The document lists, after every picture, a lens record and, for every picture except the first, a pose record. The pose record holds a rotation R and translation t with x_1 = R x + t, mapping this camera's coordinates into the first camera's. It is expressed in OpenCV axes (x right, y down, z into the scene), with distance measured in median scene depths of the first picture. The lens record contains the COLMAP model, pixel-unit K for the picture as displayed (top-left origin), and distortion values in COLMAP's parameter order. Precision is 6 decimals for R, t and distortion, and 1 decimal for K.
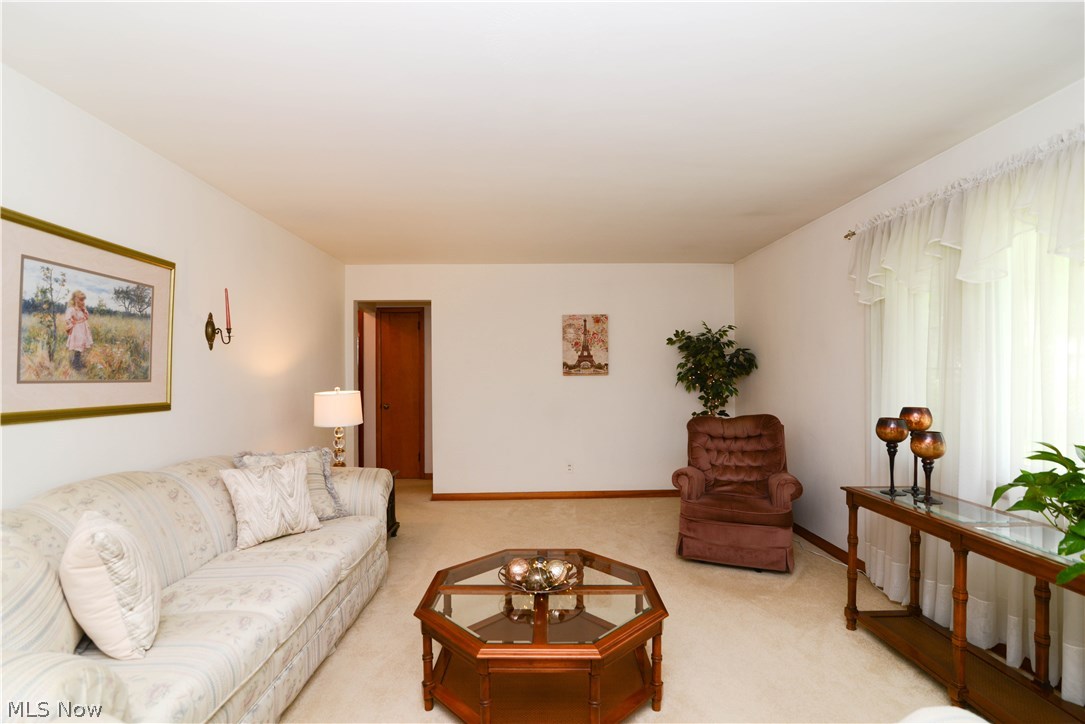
lens RADIAL K [[497.4, 0, 542.3], [0, 497.4, 367.5], [0, 0, 1]] dist [-0.021397, 0.000622]
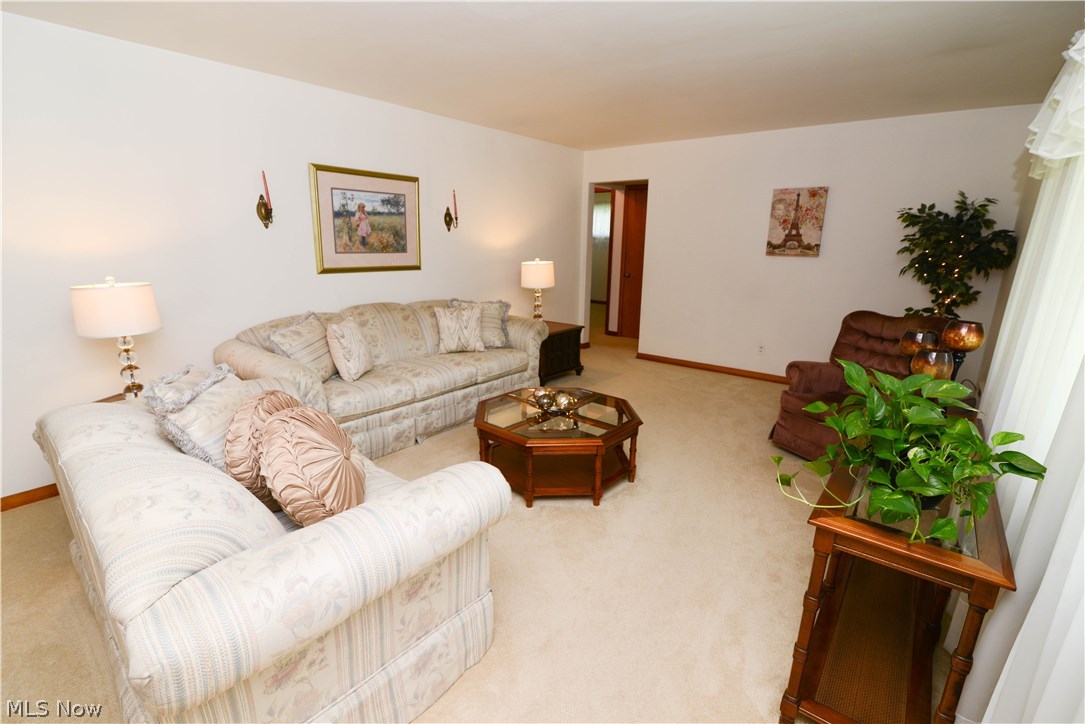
lens RADIAL K [[497.4, 0, 542.3], [0, 497.4, 367.5], [0, 0, 1]] dist [-0.021397, 0.000622]
pose [[0.764846, 0.180730, -0.618343, 0.709521], [-0.011796, 0.963609, 0.267055, -0.052554], [0.644106, -0.196962, 0.739144, -0.063954]]
